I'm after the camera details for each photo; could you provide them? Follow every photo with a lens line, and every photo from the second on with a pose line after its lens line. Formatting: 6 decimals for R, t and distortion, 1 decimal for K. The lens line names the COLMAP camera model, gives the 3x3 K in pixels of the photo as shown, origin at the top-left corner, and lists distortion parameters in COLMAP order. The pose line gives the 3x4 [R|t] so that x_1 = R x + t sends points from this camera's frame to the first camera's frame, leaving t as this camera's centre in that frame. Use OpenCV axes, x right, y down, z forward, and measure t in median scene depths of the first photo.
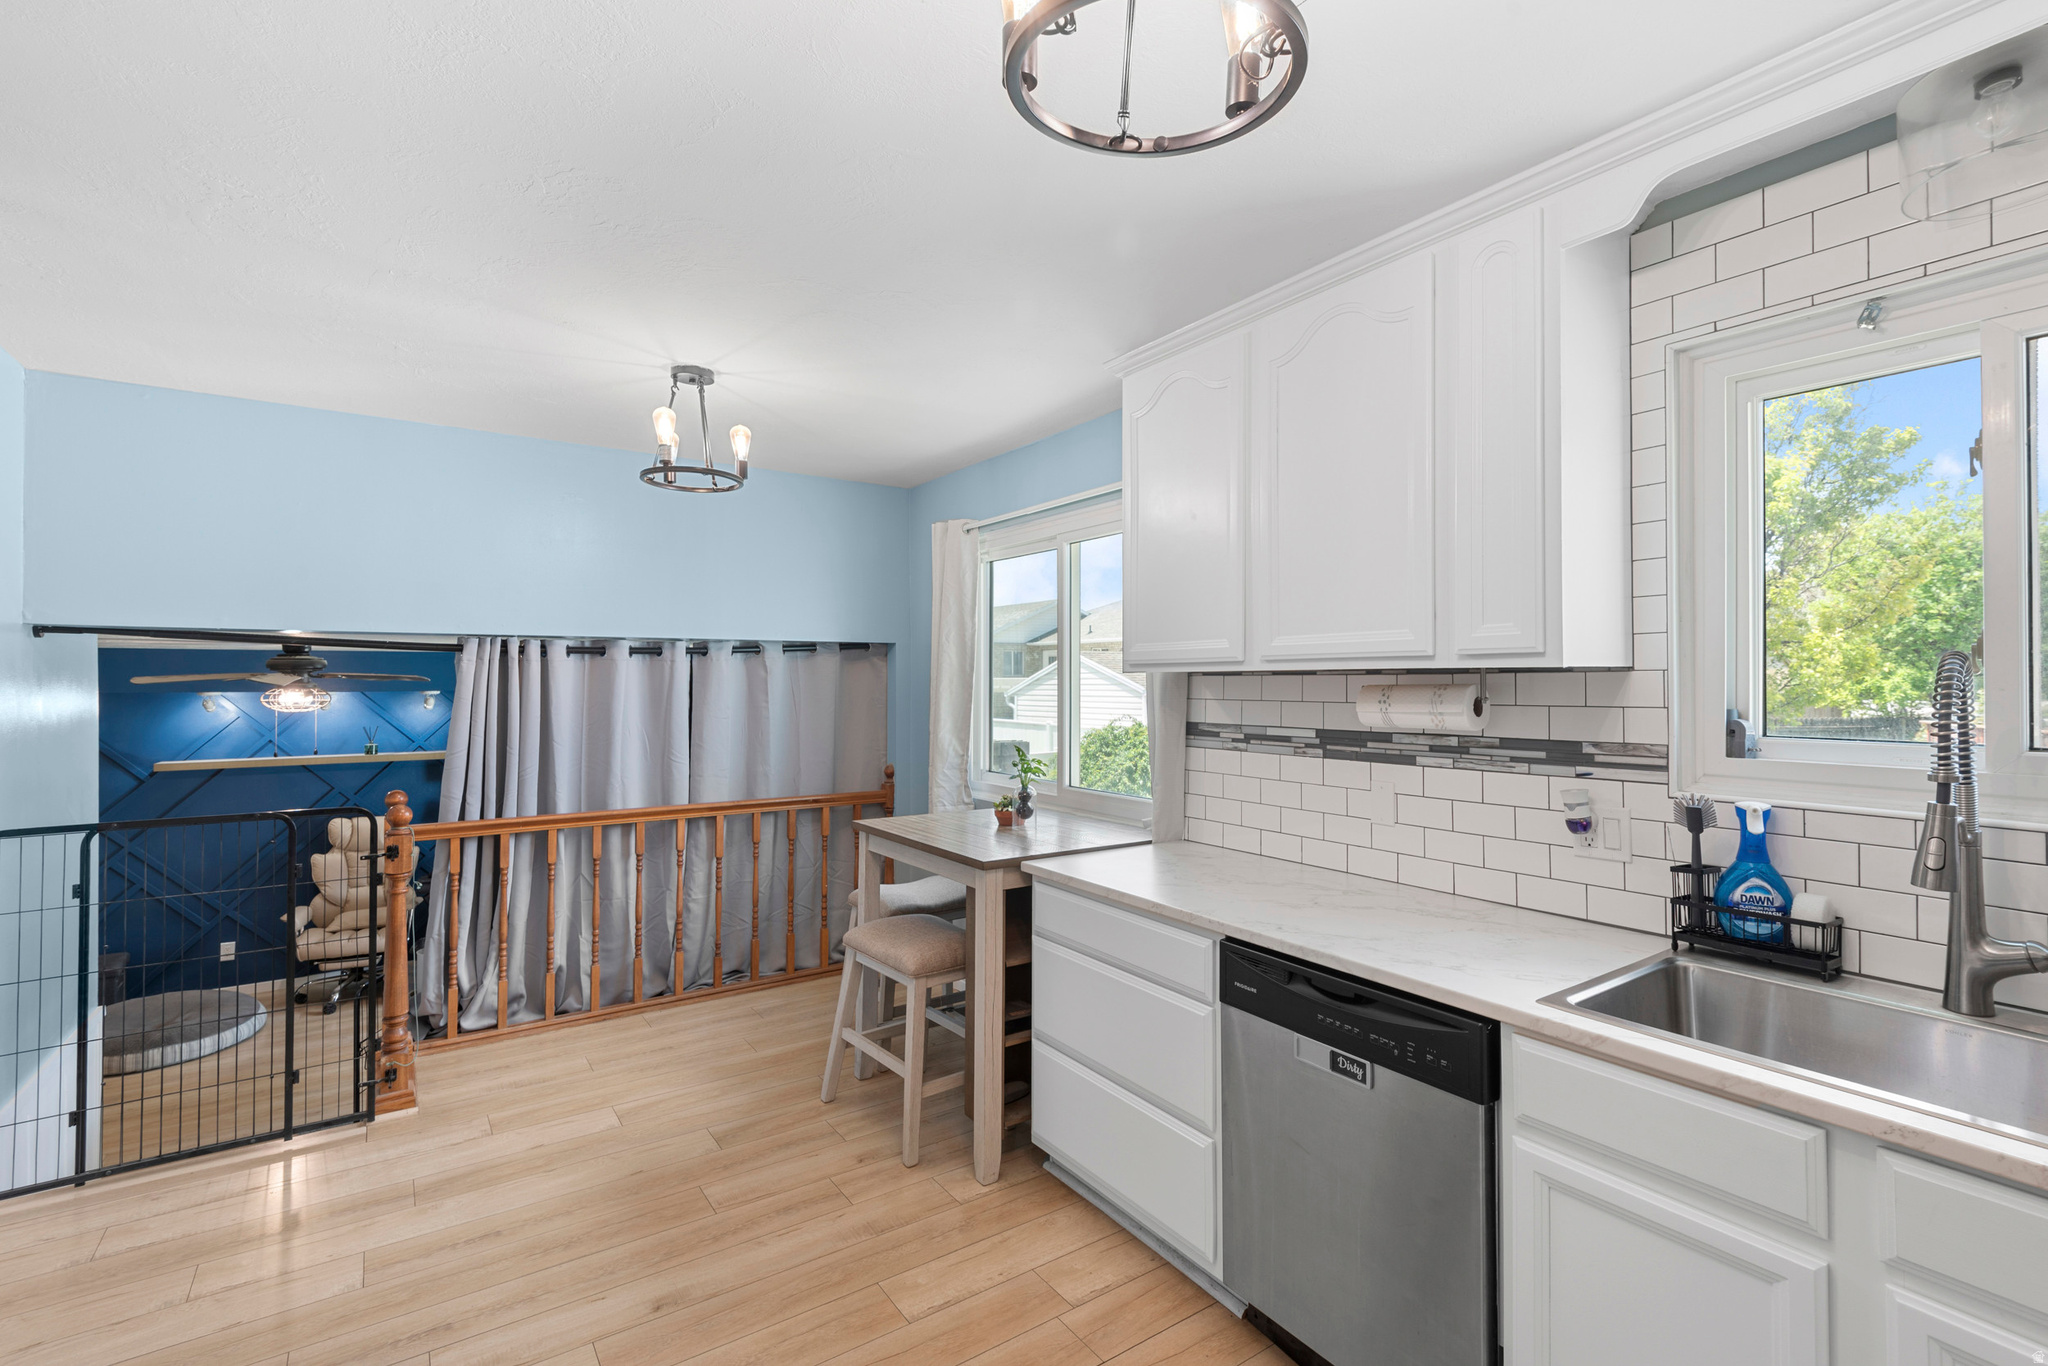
lens RADIAL K [[931.2, 0, 1029.2], [0, 931.2, 675.6], [0, 0, 1]] dist [0.022239, -0.006979]
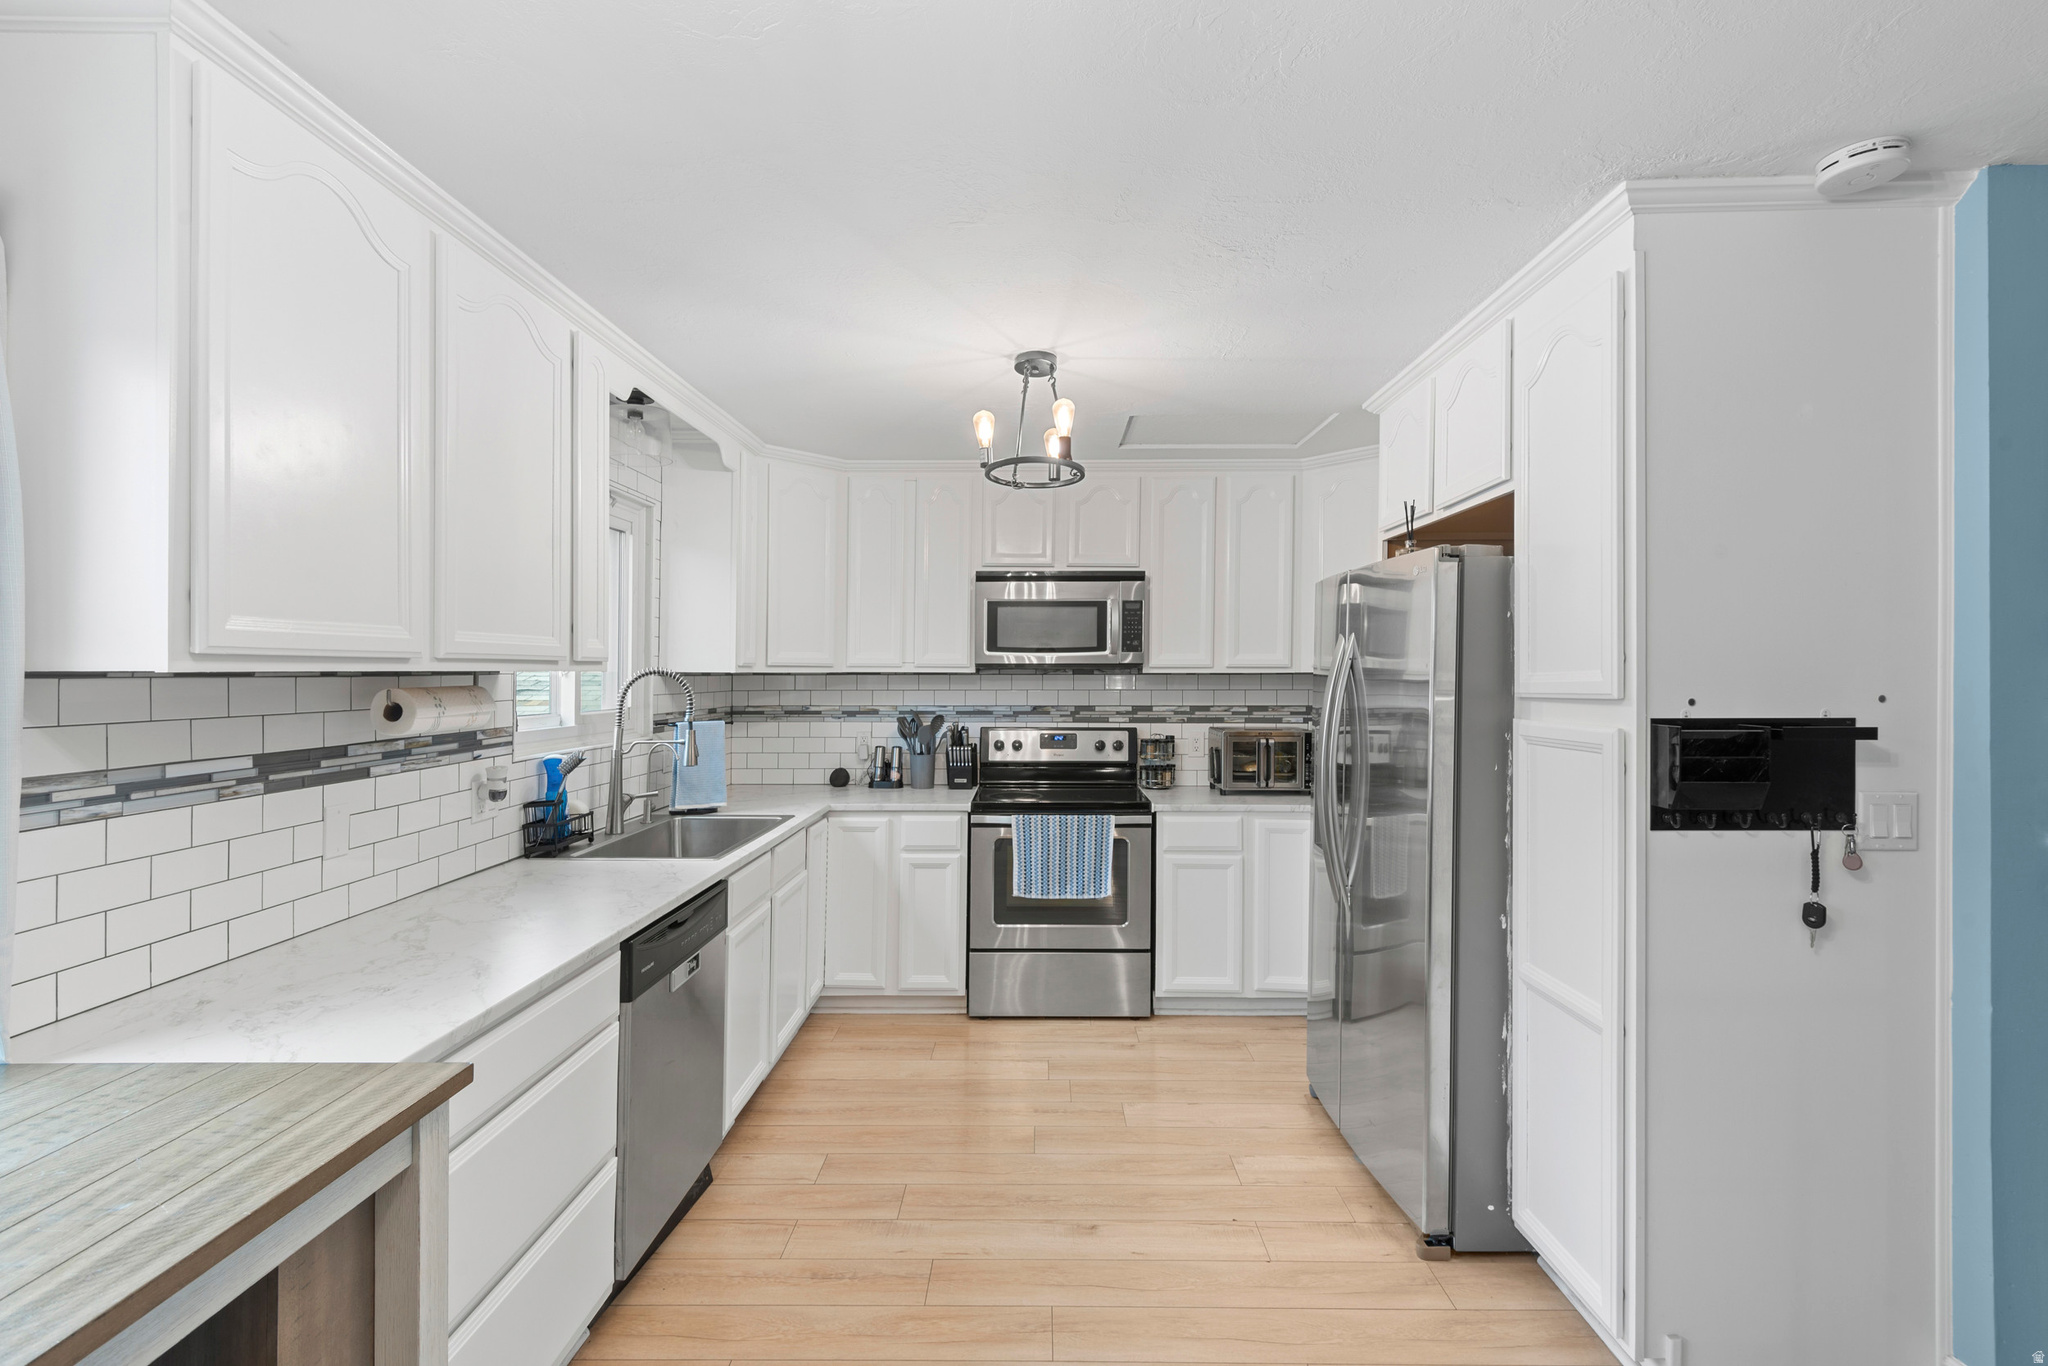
lens RADIAL K [[931.2, 0, 1061.8], [0, 931.2, 665.5], [0, 0, 1]] dist [0.022239, -0.006979]
pose [[-0.824985, 0.011638, 0.565034, -0.656253], [0.006772, 0.999920, -0.010708, 0.001582], [-0.565113, -0.005008, -0.824998, 1.368167]]
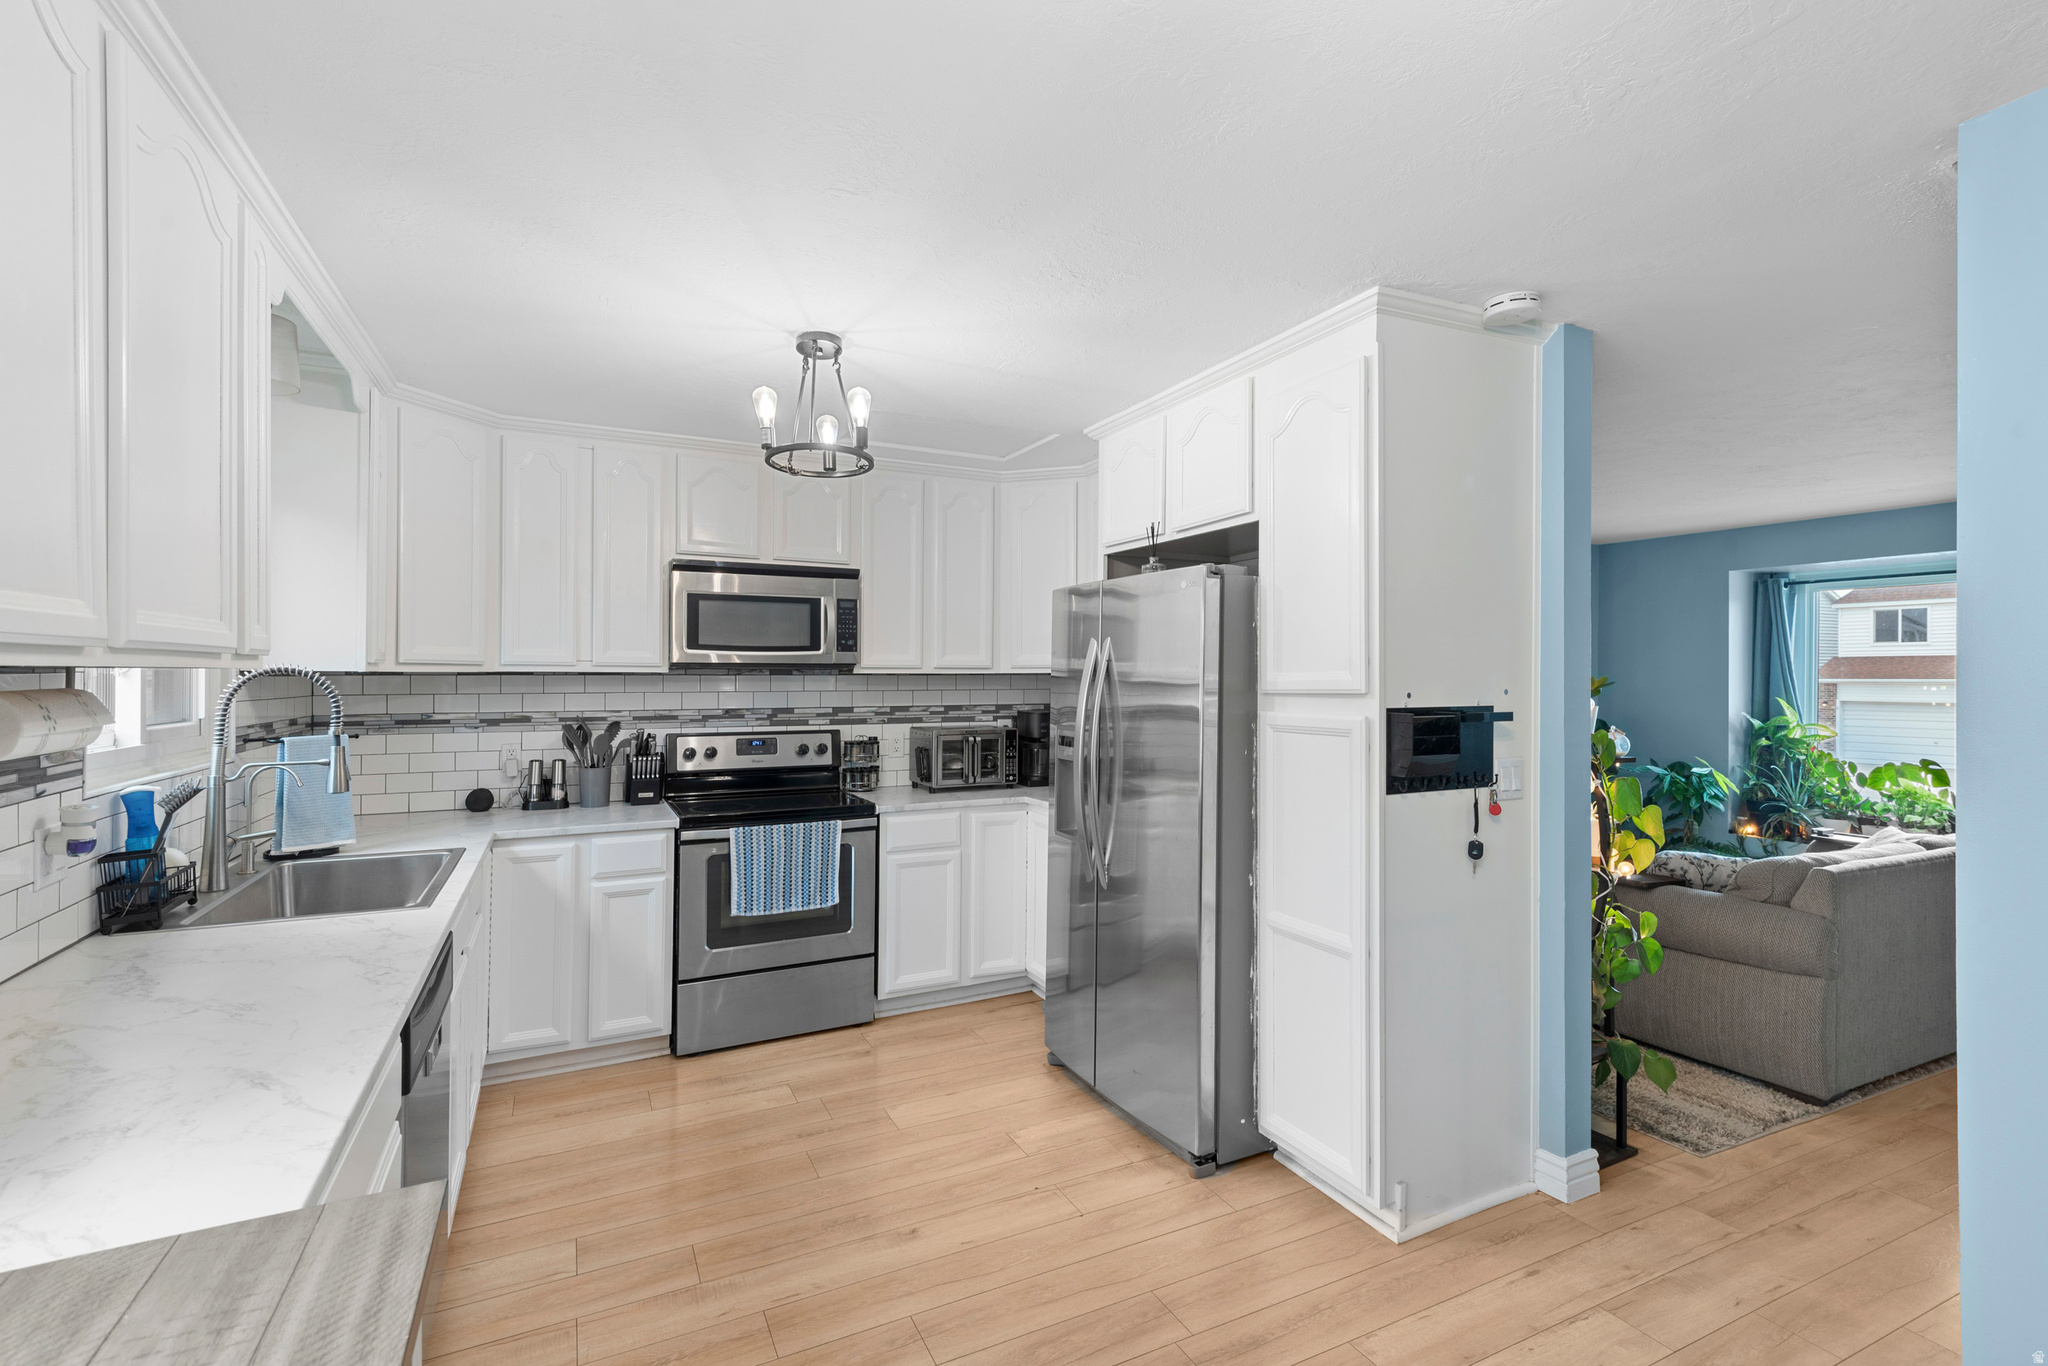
lens RADIAL K [[931.2, 0, 1058.6], [0, 931.2, 675.6], [0, 0, 1]] dist [0.022239, -0.006979]
pose [[-0.991857, 0.006028, 0.127216, -0.377382], [0.006205, 0.999980, 0.000996, 0.002550], [-0.127207, 0.001777, -0.991875, 1.491565]]
